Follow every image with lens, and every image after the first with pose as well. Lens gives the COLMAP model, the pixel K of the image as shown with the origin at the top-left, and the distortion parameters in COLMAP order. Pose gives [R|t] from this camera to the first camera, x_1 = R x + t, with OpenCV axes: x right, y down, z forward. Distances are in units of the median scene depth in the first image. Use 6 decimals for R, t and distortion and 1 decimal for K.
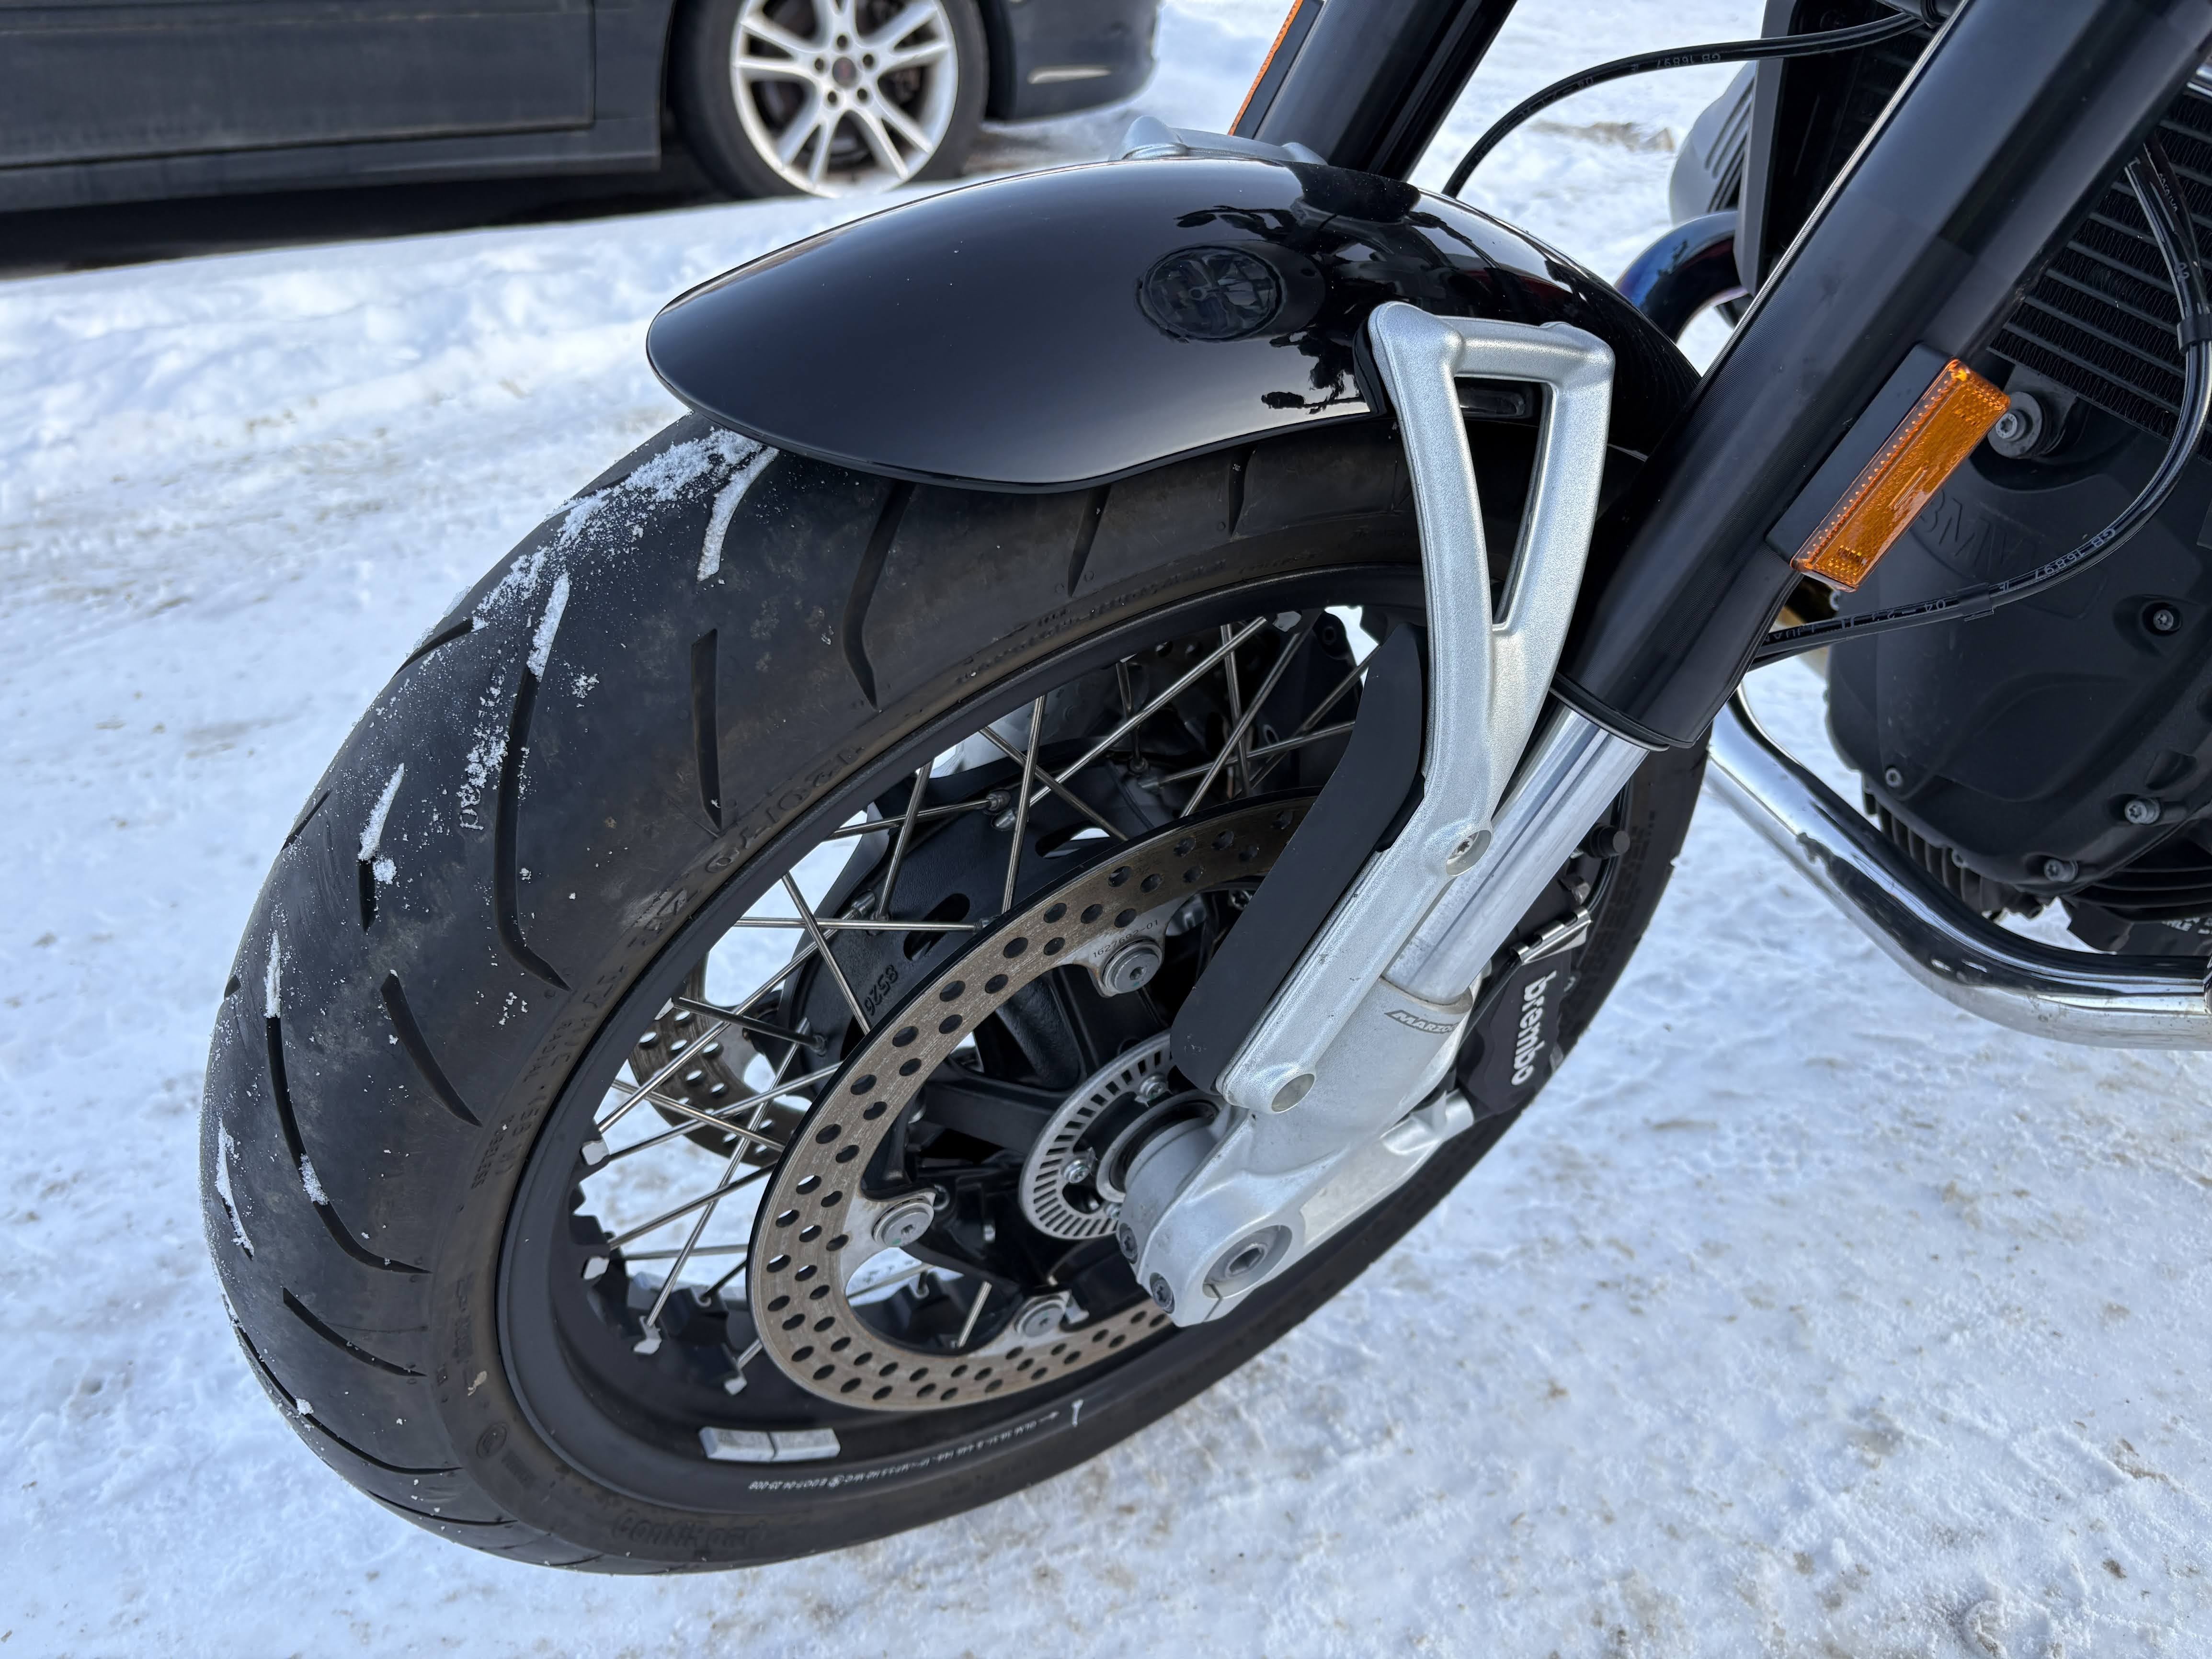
lens RADIAL K [[1661.5, 0, 1099.3], [0, 1661.5, 833.5], [0, 0, 1]] dist [0.040665, -0.036573]
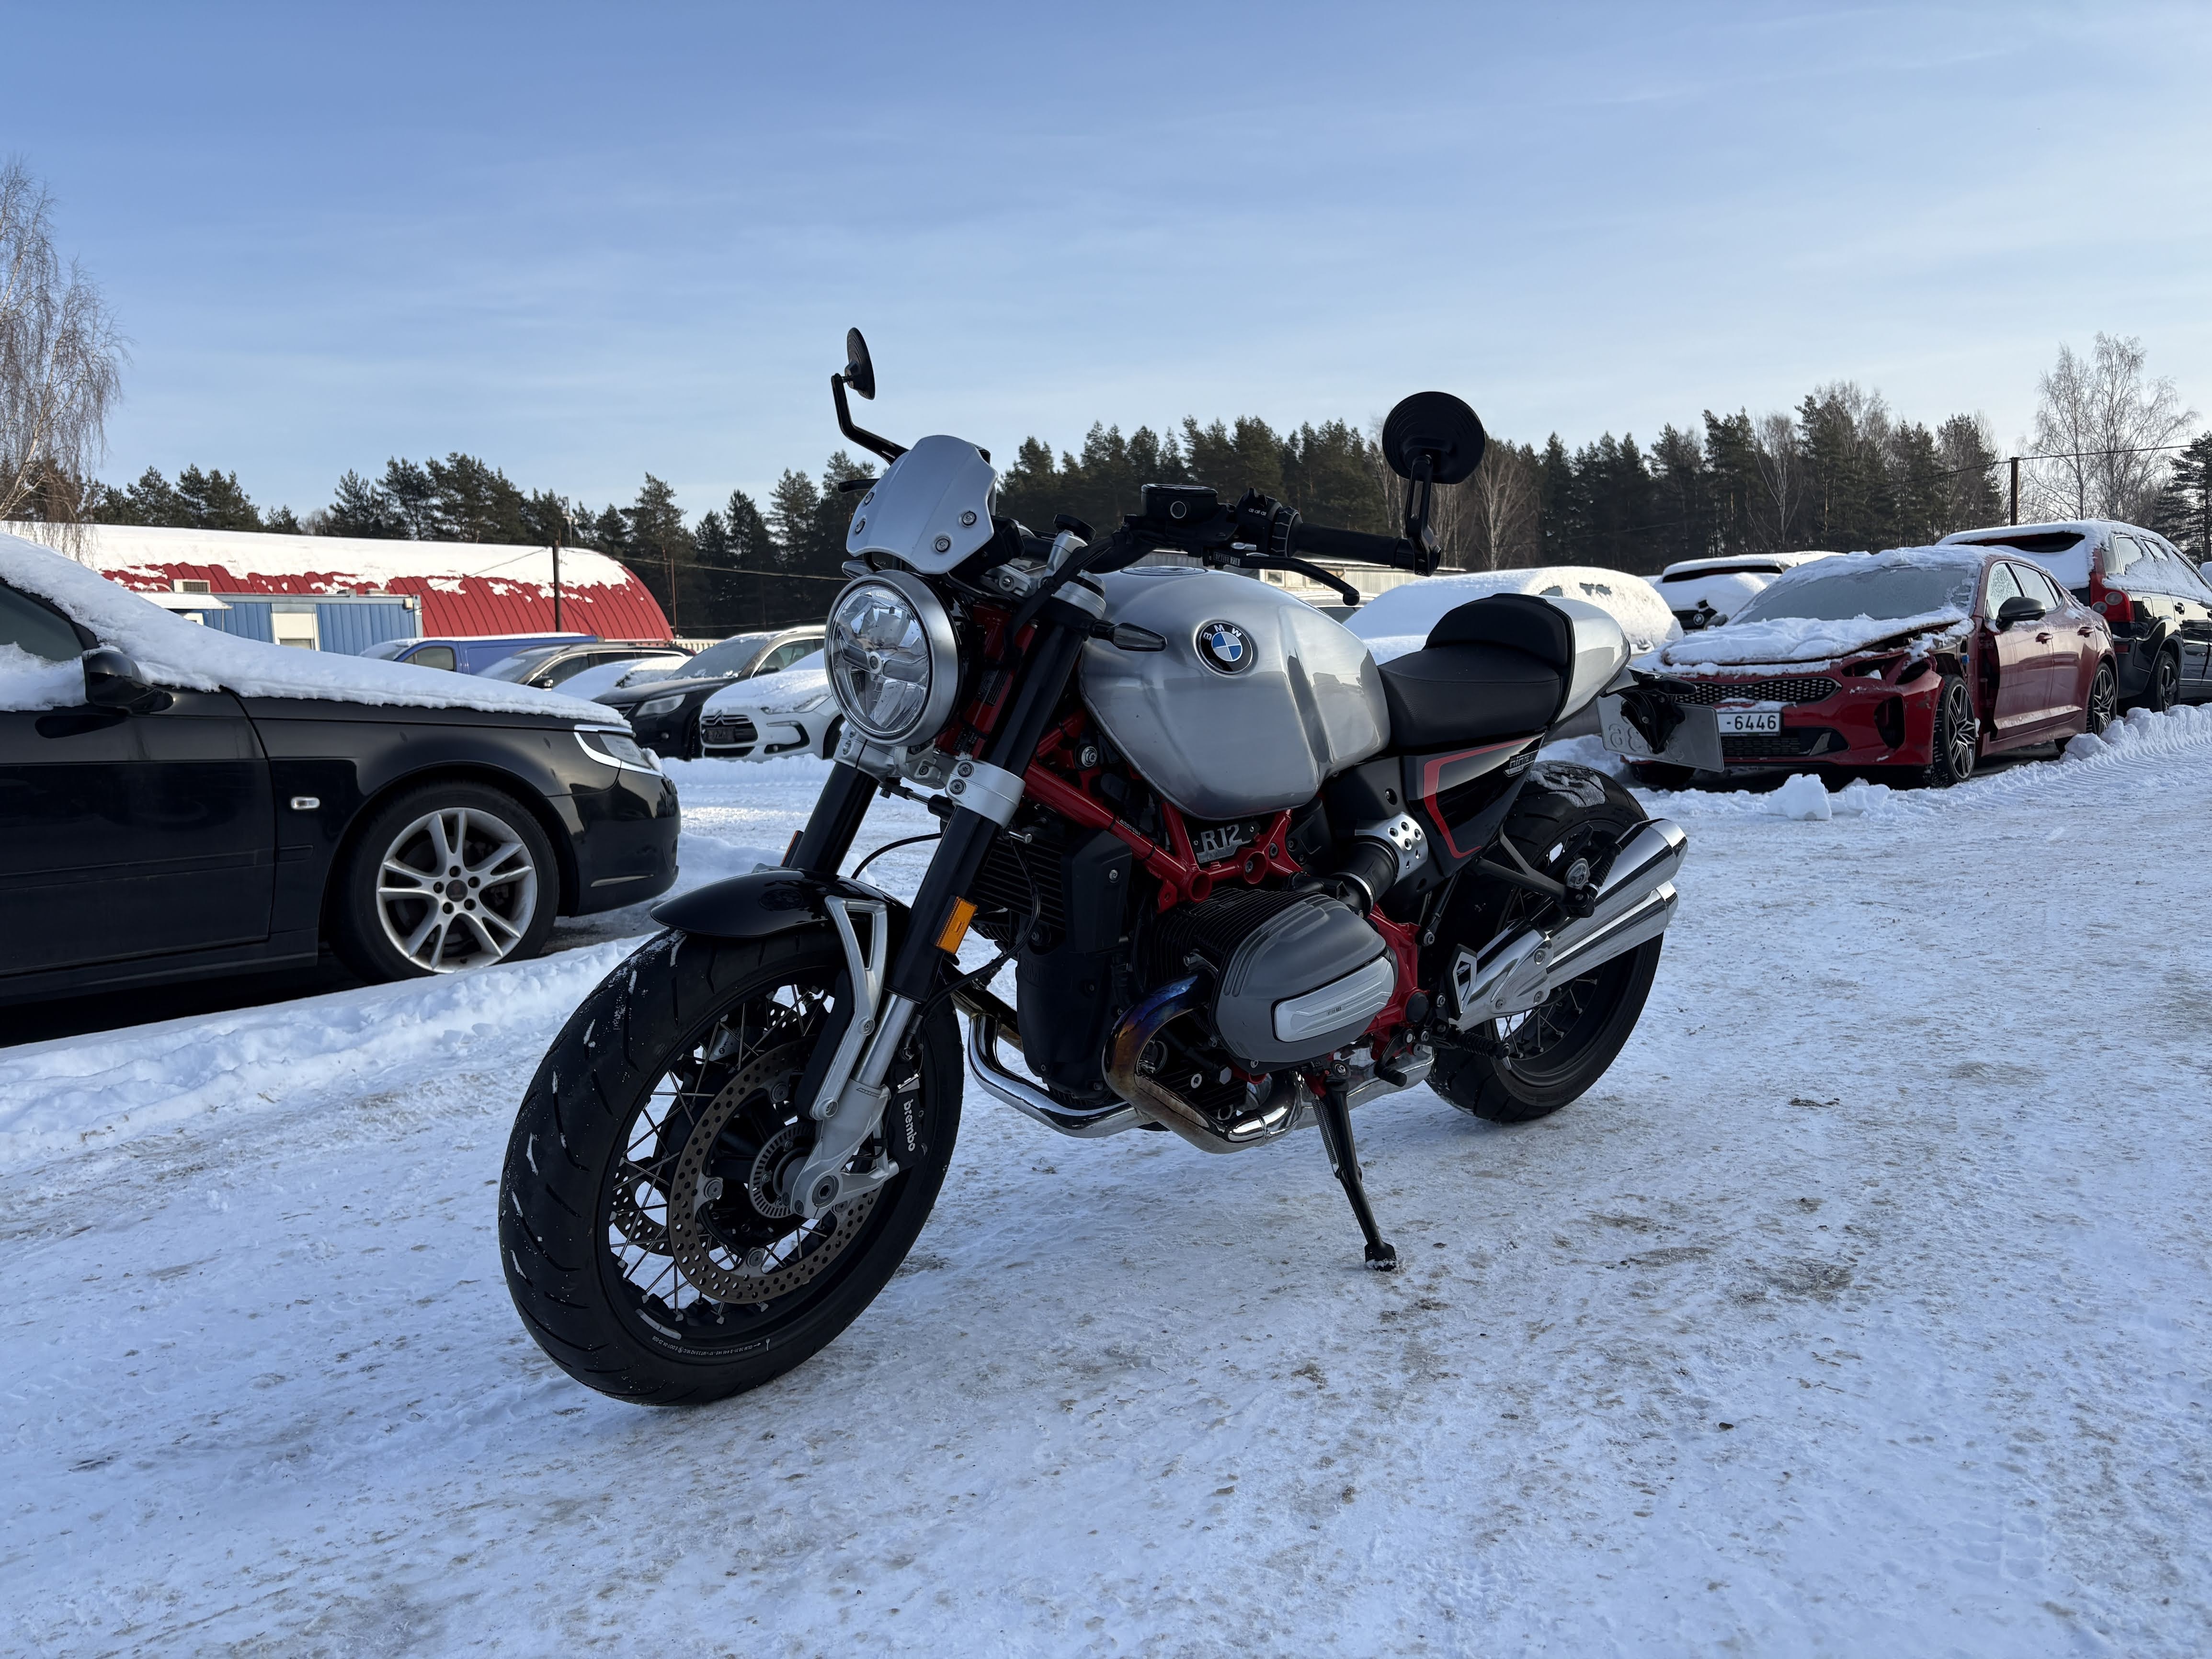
lens RADIAL K [[1670.8, 0, 1080.7], [0, 1670.8, 819.4], [0, 0, 1]] dist [0.046328, -0.047547]
pose [[0.955183, -0.066286, 0.288500, -0.090802], [0.187103, 0.890427, -0.414887, 0.296386], [-0.229388, 0.450272, 0.862923, -0.616261]]
